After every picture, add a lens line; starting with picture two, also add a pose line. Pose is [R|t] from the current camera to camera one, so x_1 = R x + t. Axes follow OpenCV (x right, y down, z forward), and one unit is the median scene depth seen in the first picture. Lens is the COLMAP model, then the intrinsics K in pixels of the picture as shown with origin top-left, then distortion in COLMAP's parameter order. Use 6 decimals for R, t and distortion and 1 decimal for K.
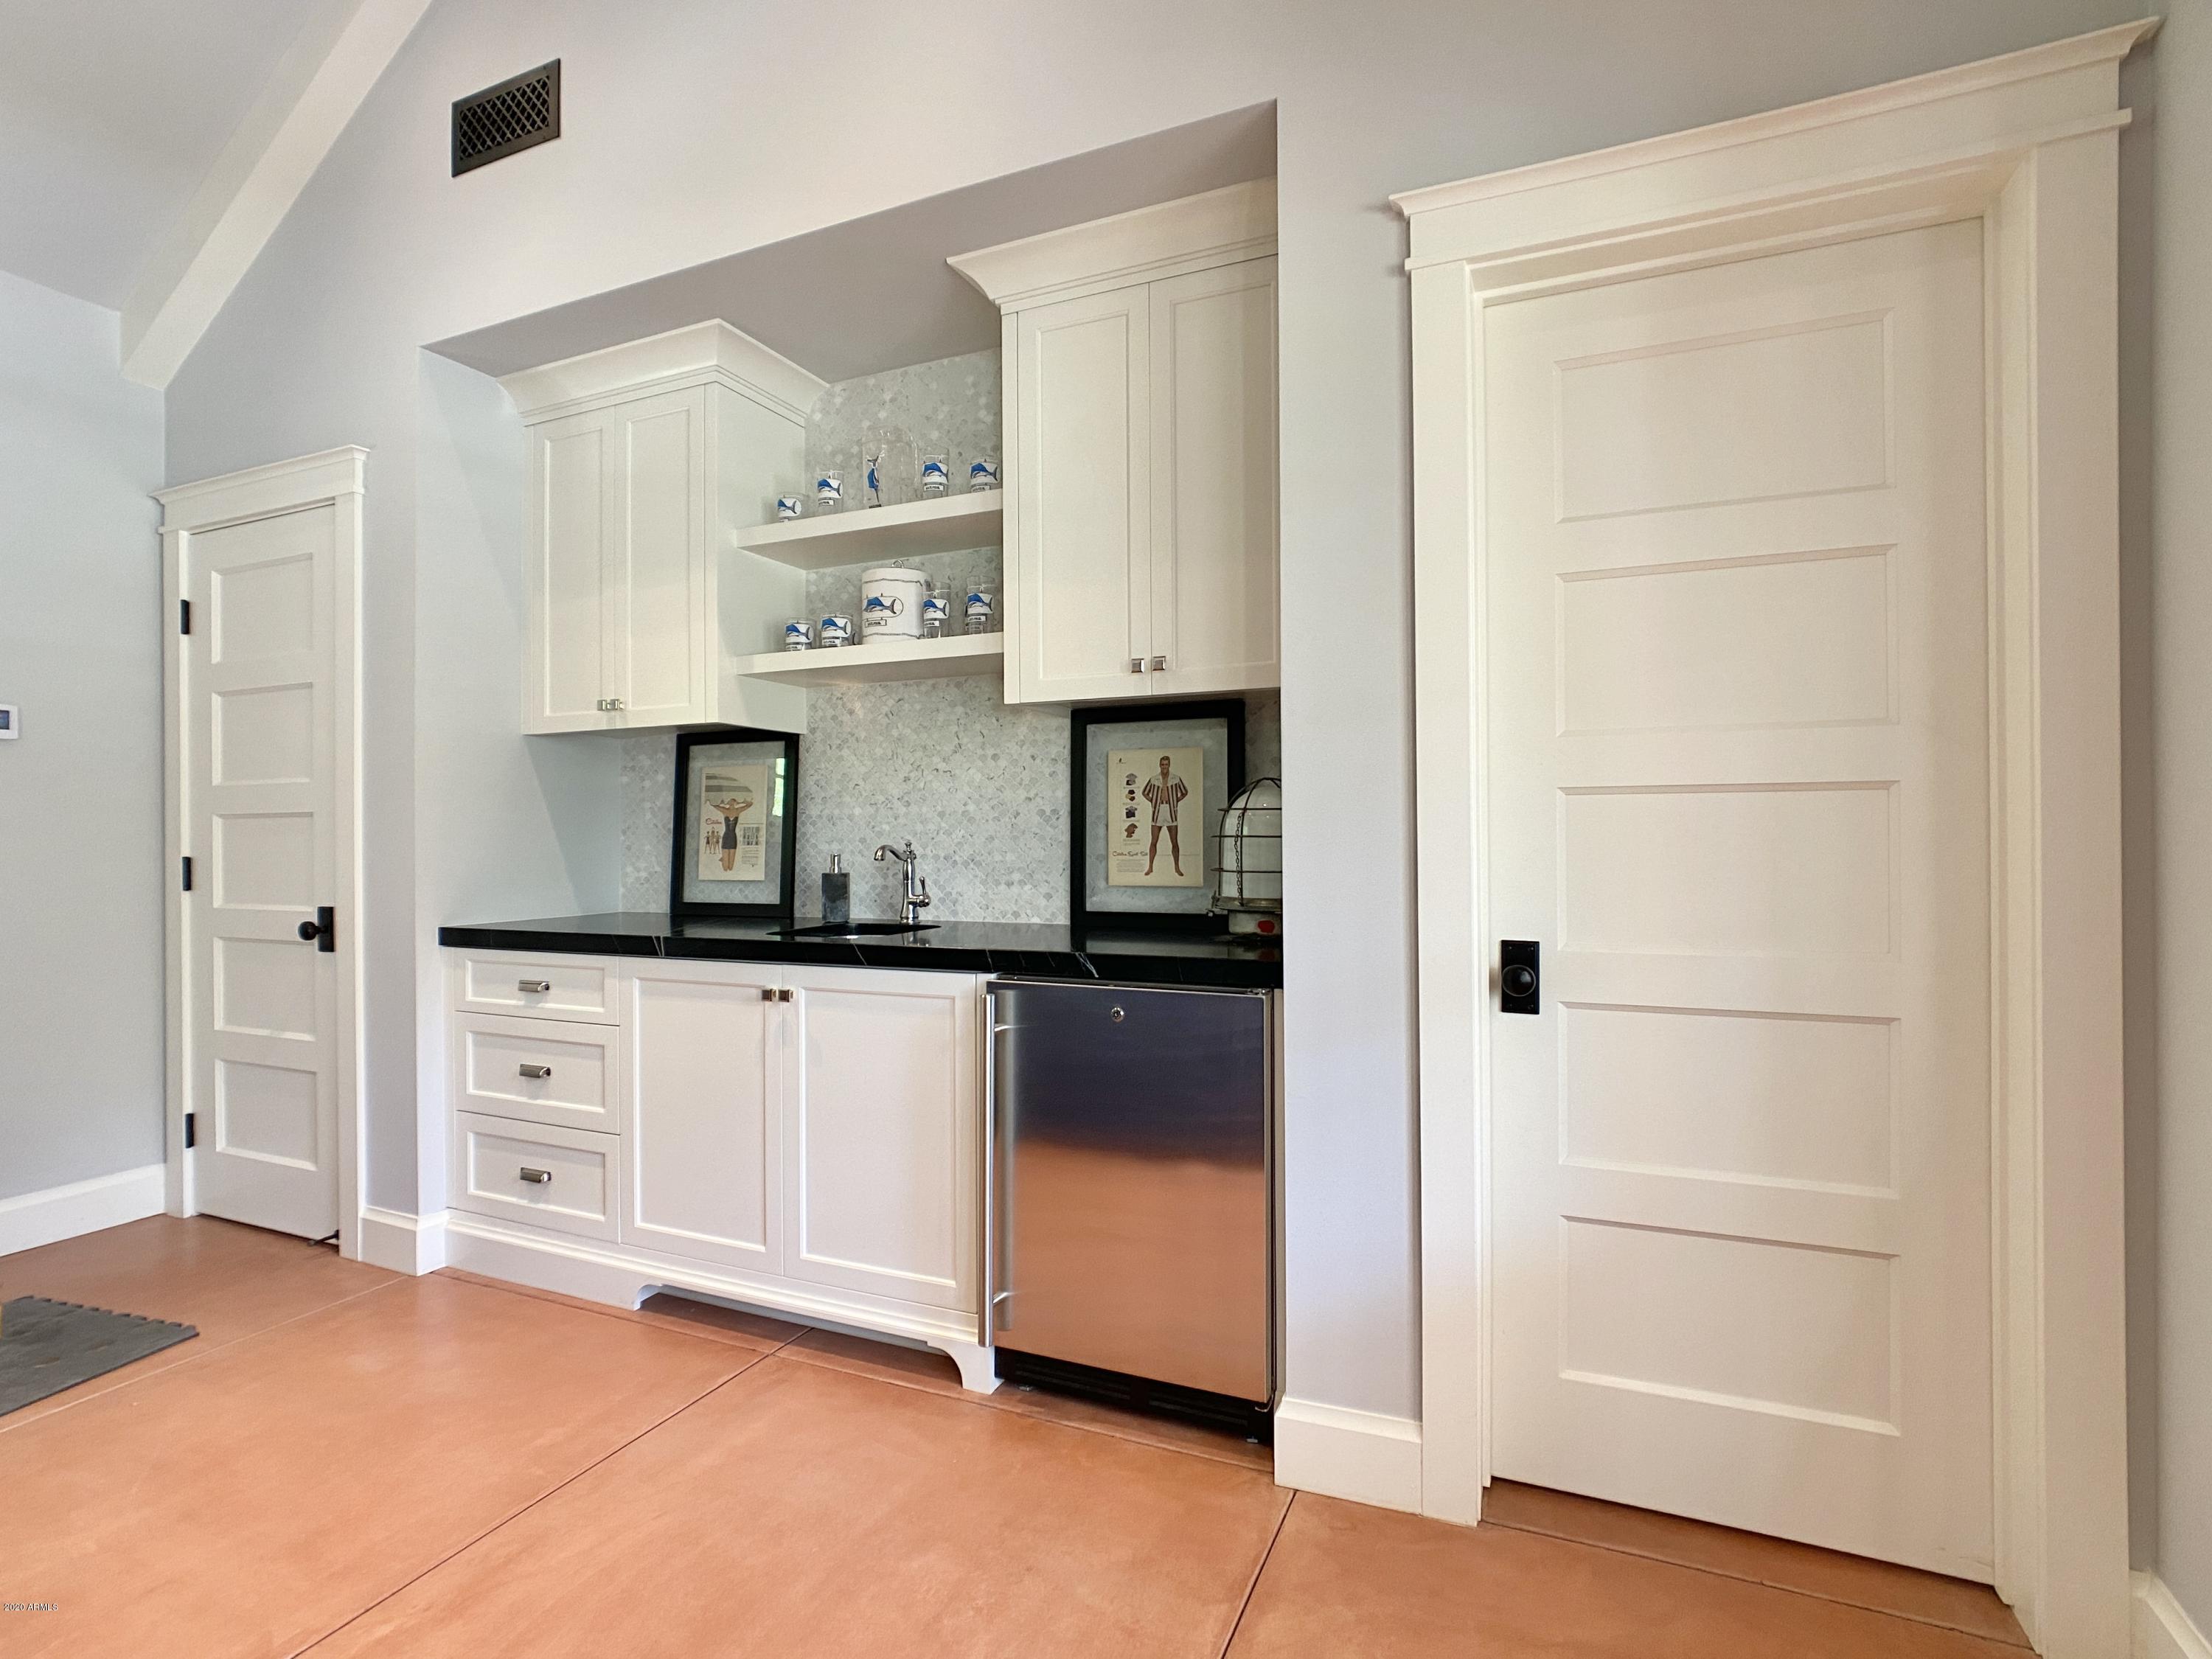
lens RADIAL K [[1083.5, 0, 1106.7], [0, 1083.5, 838.7], [0, 0, 1]] dist [-0.002274, 0.000802]
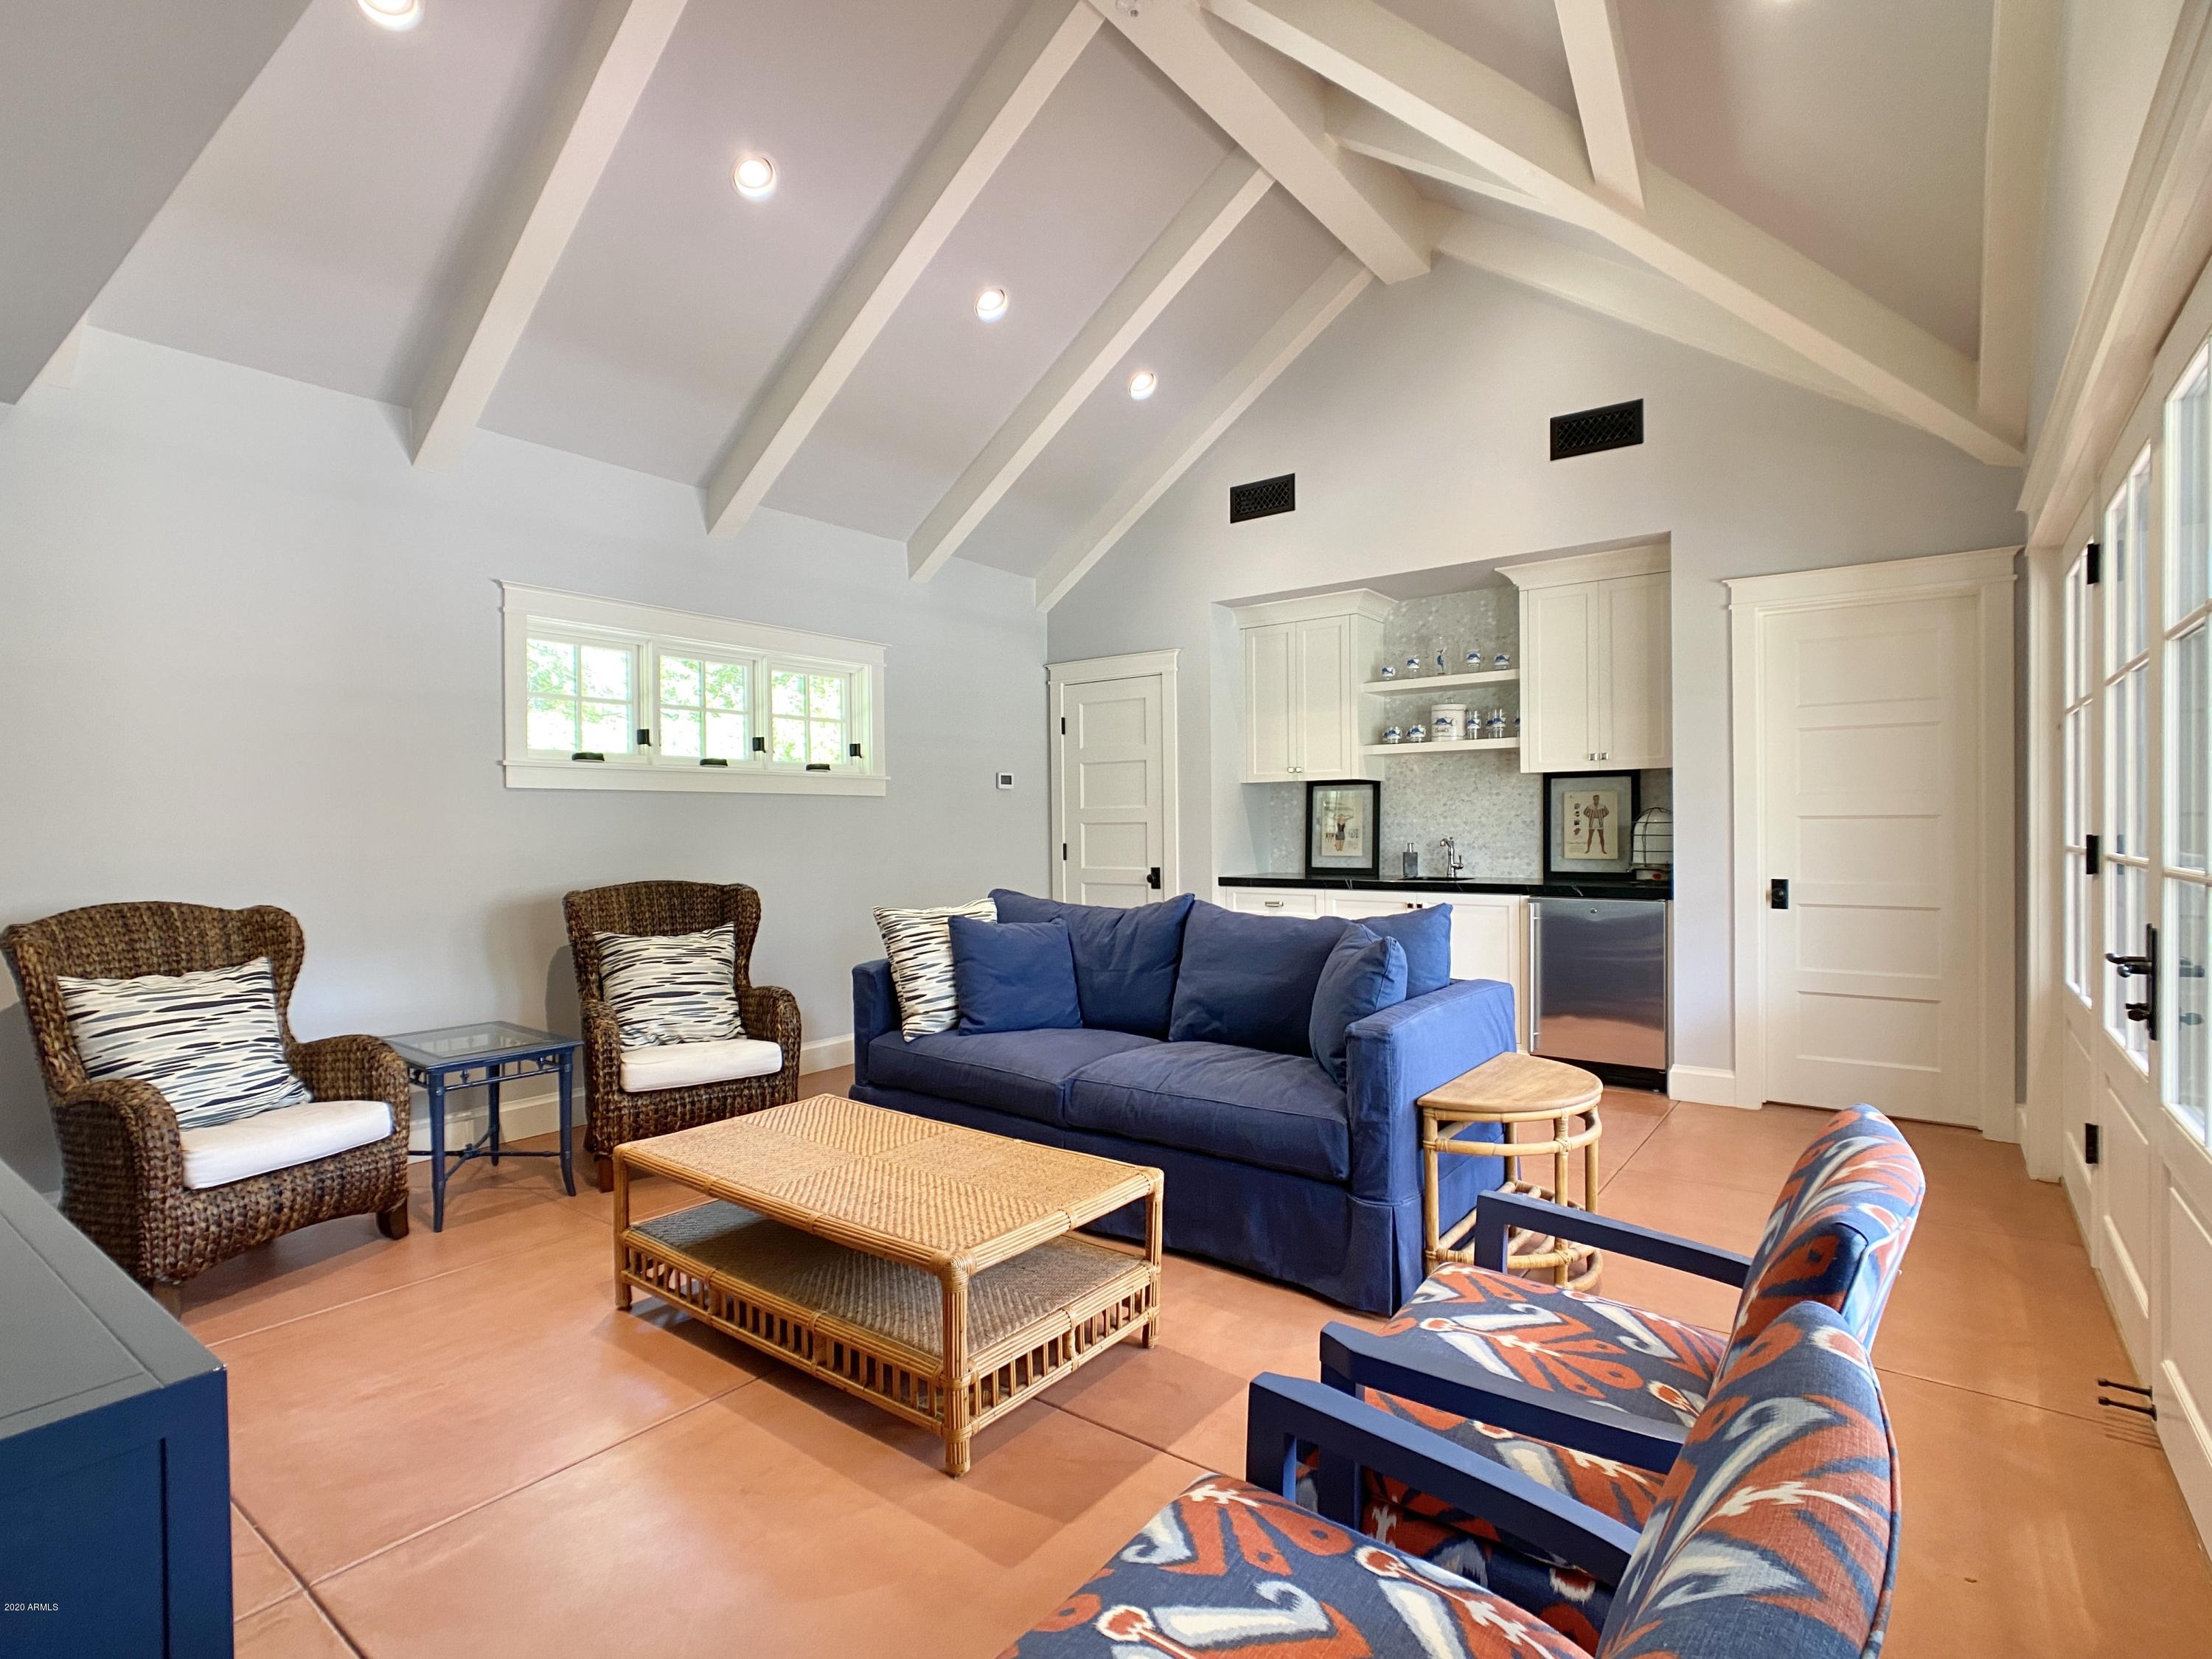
lens RADIAL K [[1083.5, 0, 1106.7], [0, 1083.5, 838.7], [0, 0, 1]] dist [-0.002274, 0.000802]
pose [[0.970608, -0.001200, -0.240662, -0.343252], [0.004881, 0.999880, 0.014700, -0.027931], [0.240616, -0.015443, 0.970498, -1.178647]]
